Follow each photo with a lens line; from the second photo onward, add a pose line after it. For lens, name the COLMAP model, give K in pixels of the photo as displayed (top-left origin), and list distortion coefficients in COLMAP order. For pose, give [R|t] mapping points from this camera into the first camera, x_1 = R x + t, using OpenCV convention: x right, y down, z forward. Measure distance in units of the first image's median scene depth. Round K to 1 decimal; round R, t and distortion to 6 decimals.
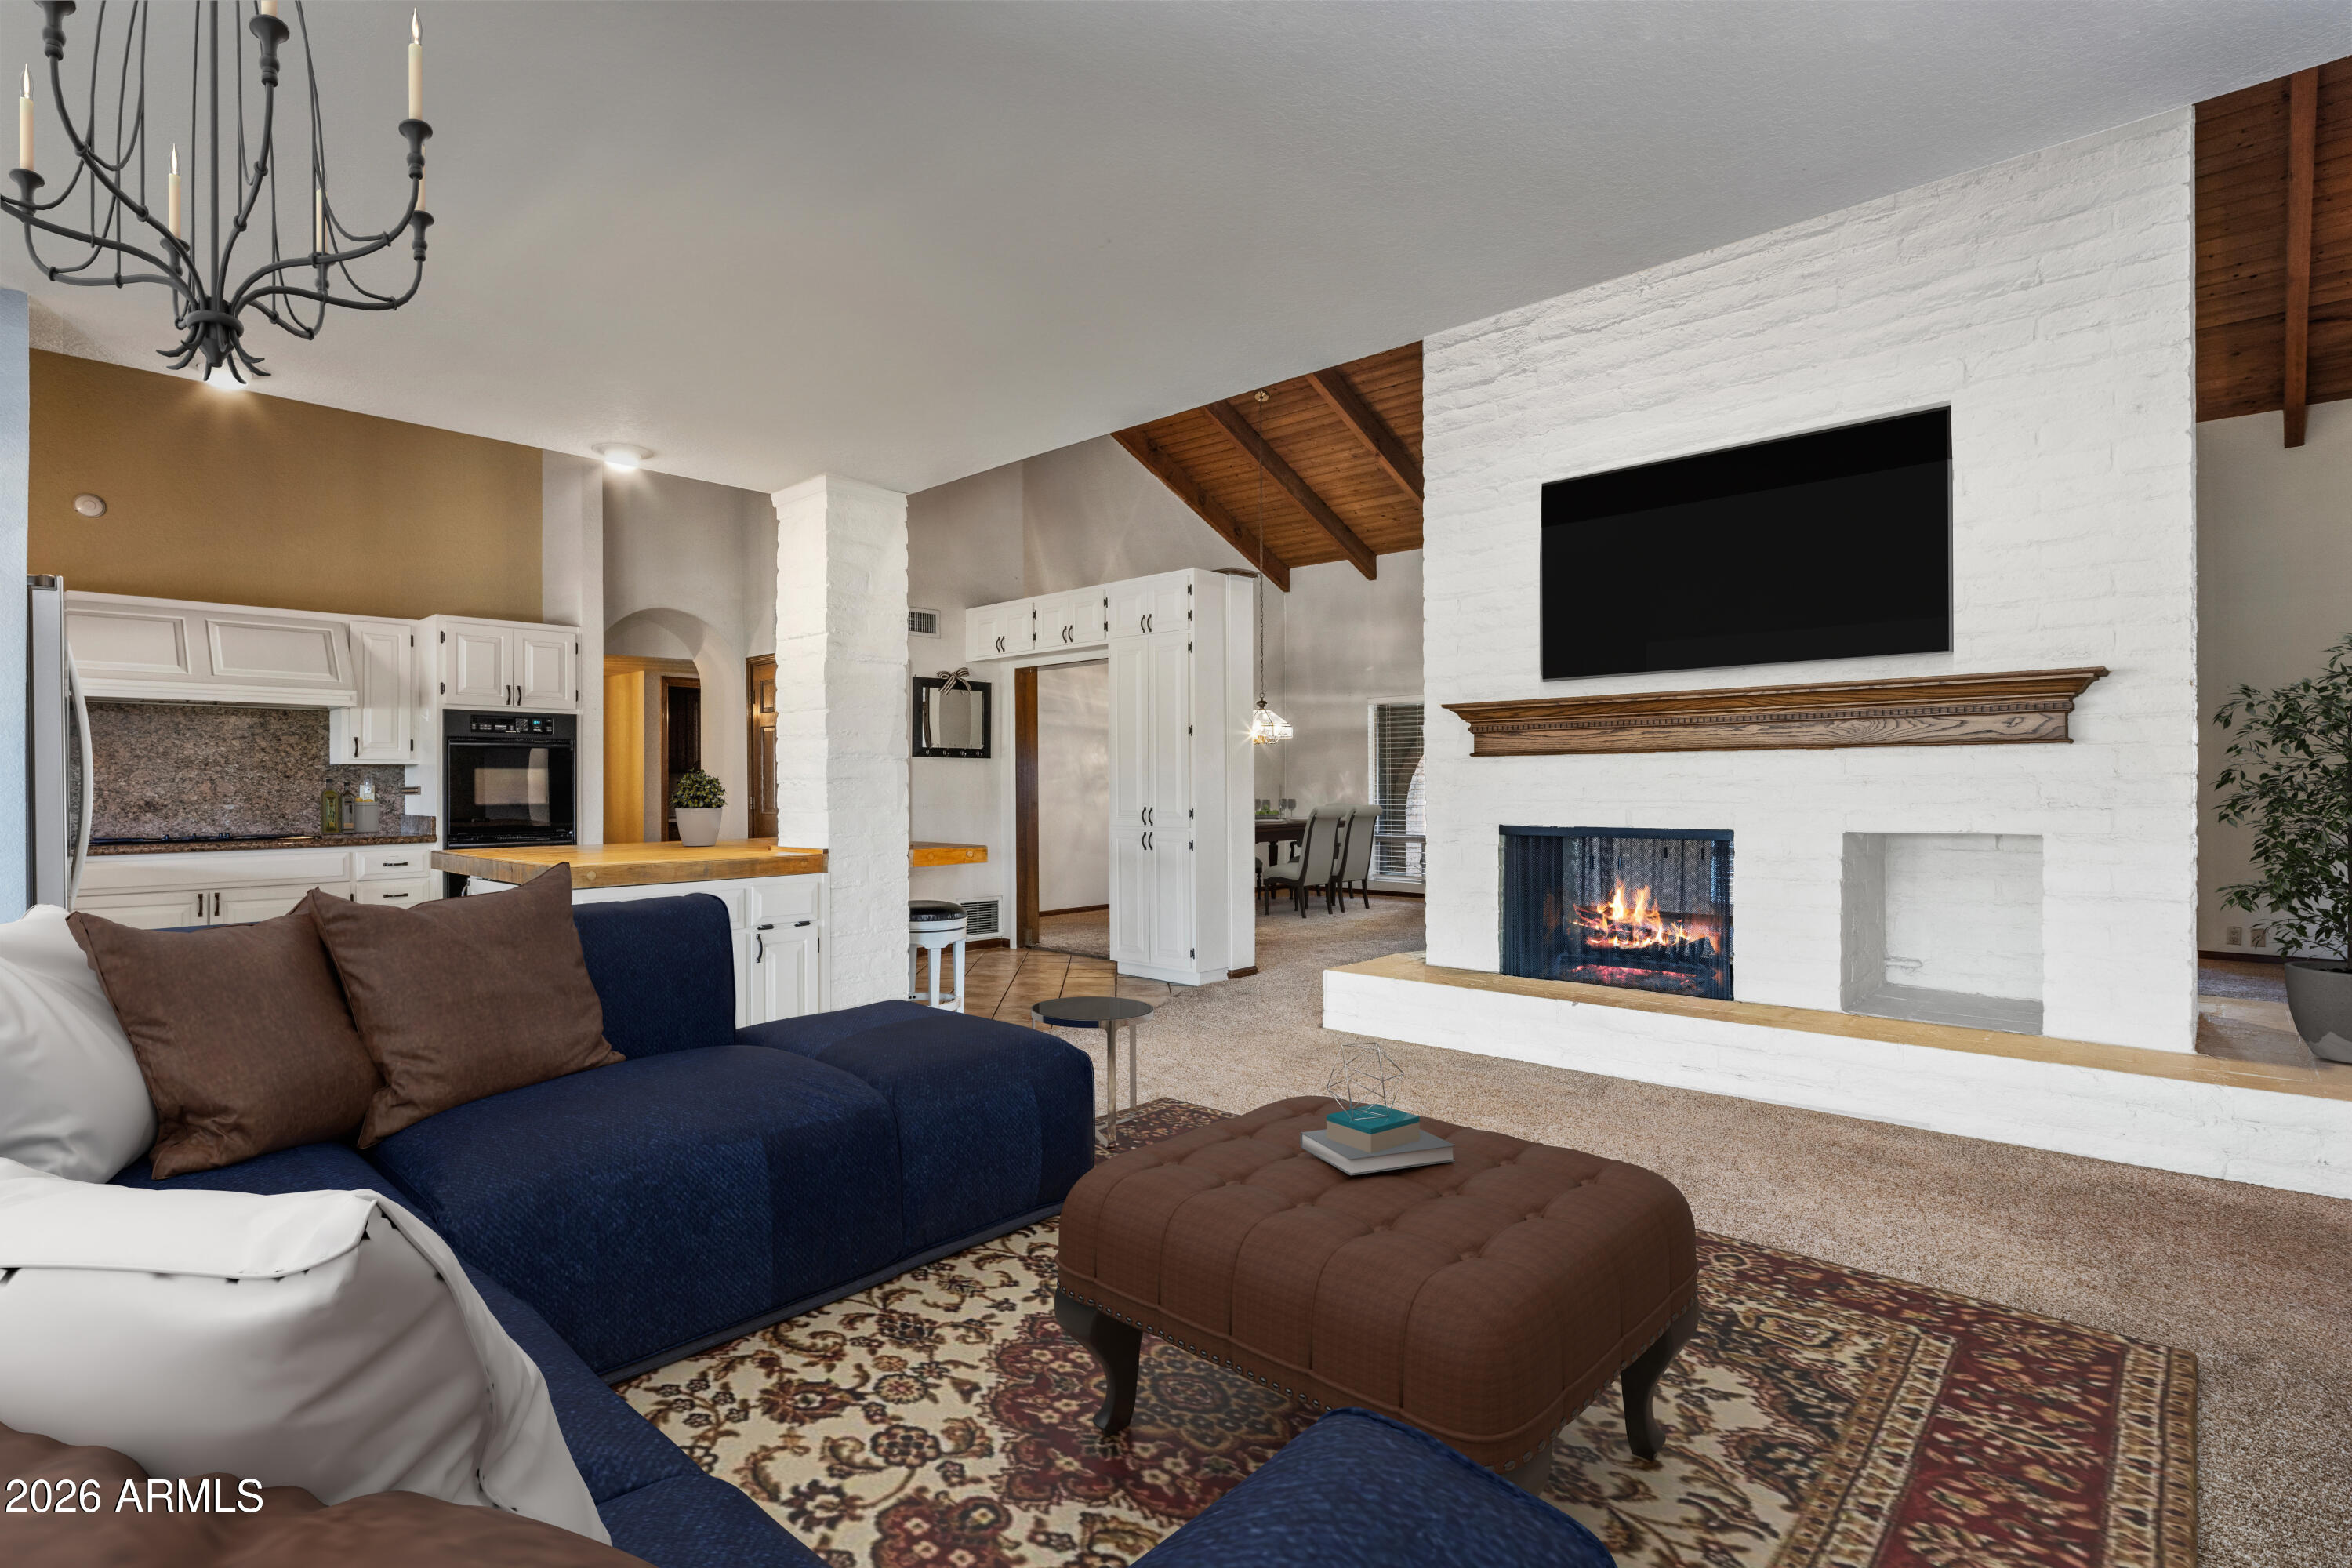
lens RADIAL K [[1134.8, 0, 1176.0], [0, 1134.8, 784.0], [0, 0, 1]] dist [-0.001470, -0.000542]
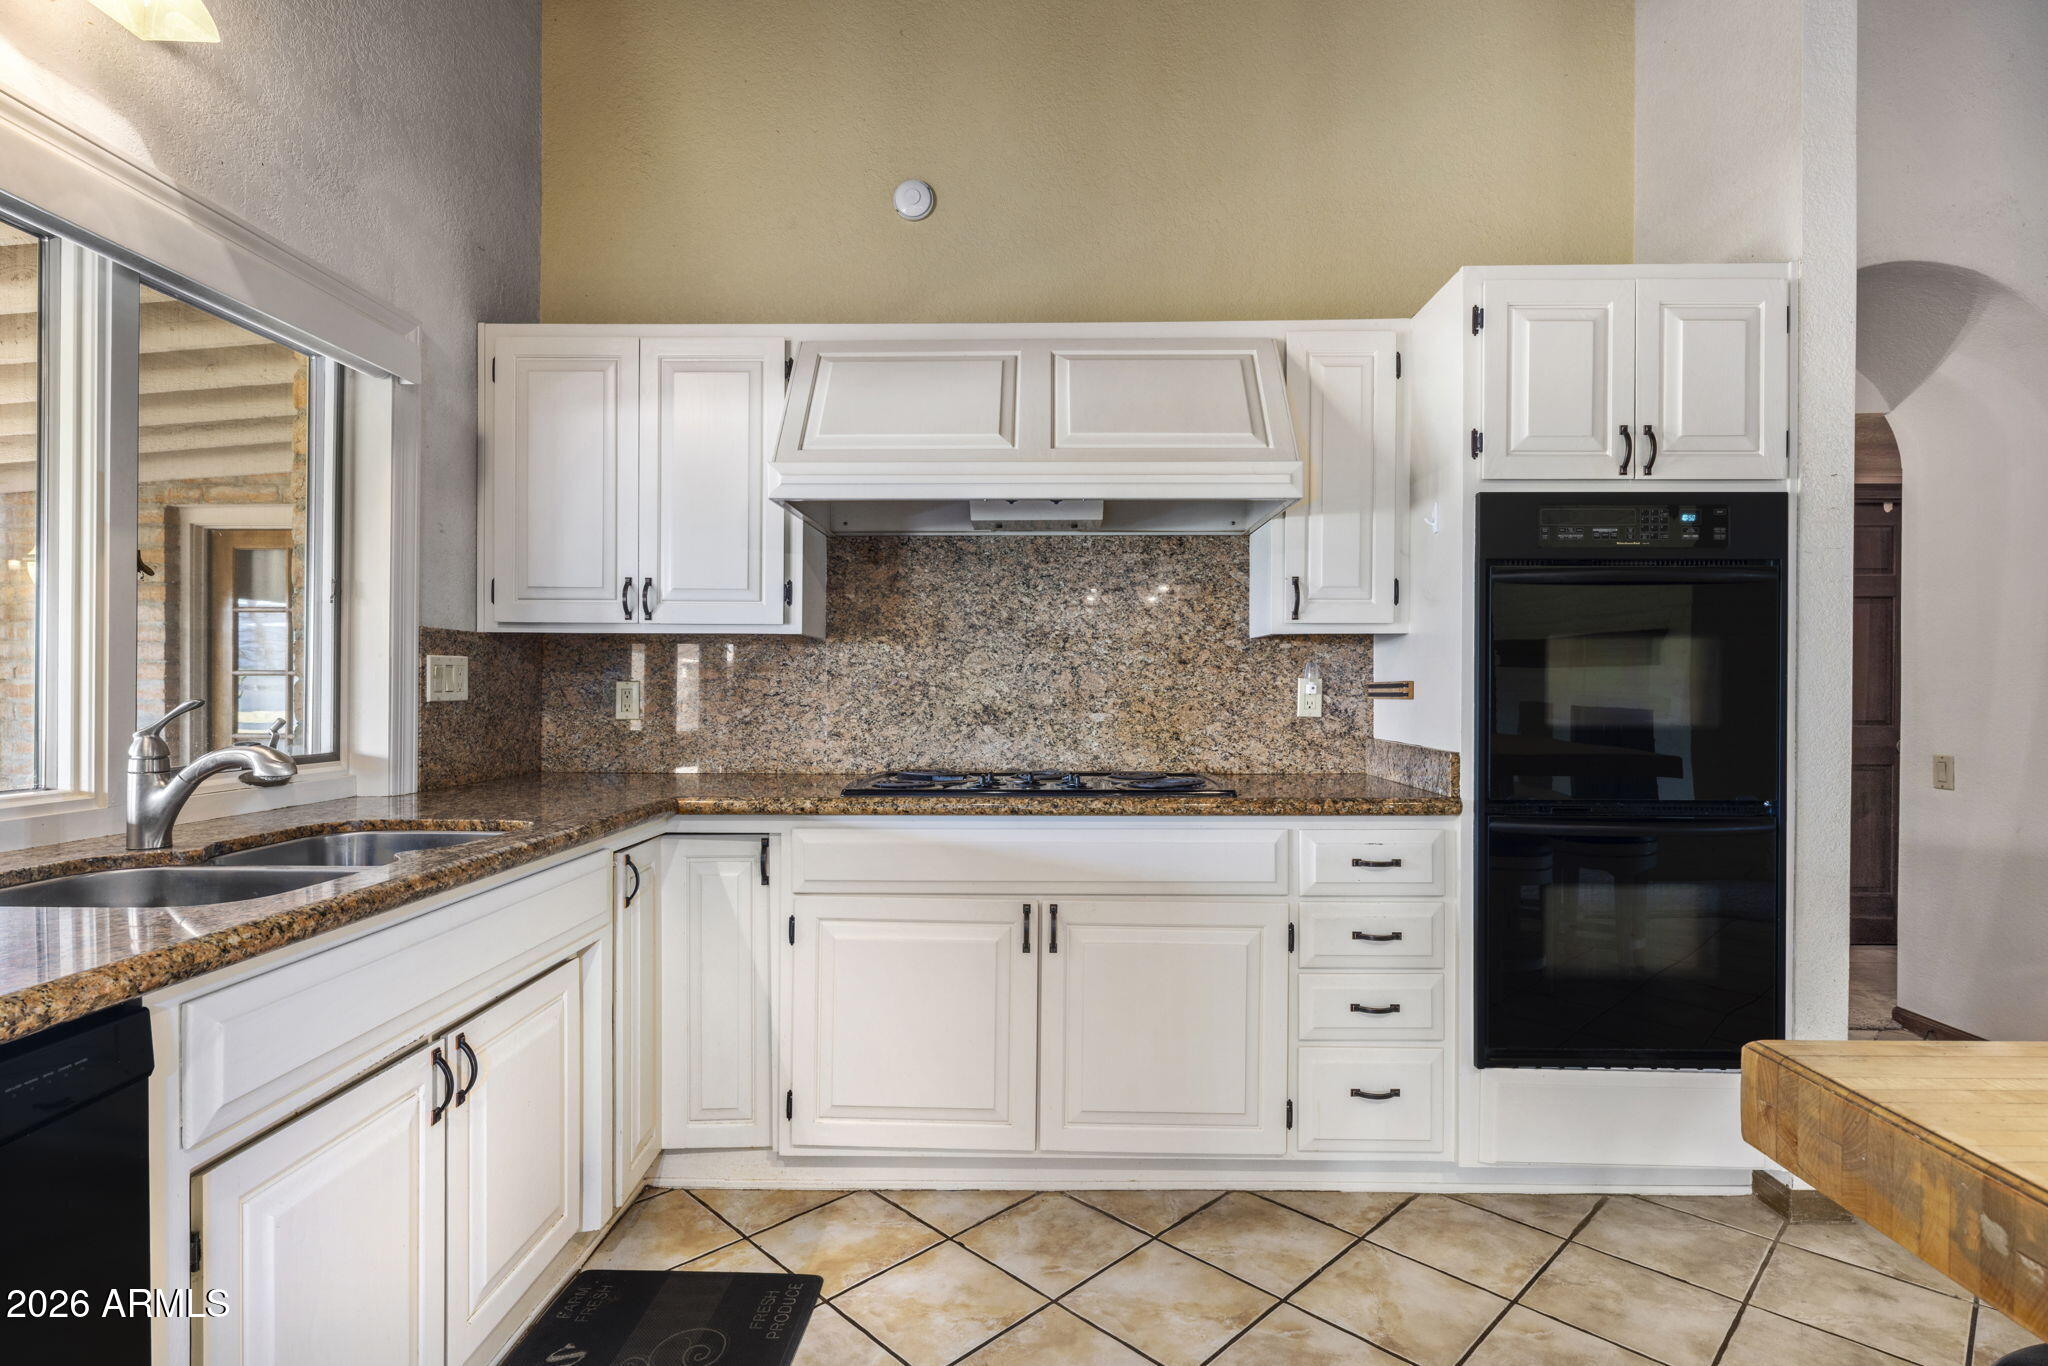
lens RADIAL K [[988.2, 0, 1024.0], [0, 988.2, 683.0], [0, 0, 1]] dist [-0.001470, -0.000542]
pose [[0.652525, 0.003144, -0.757761, -0.481032], [-0.004382, 0.999990, 0.000375, 0.003545], [0.757755, 0.003076, 0.652532, 0.640128]]
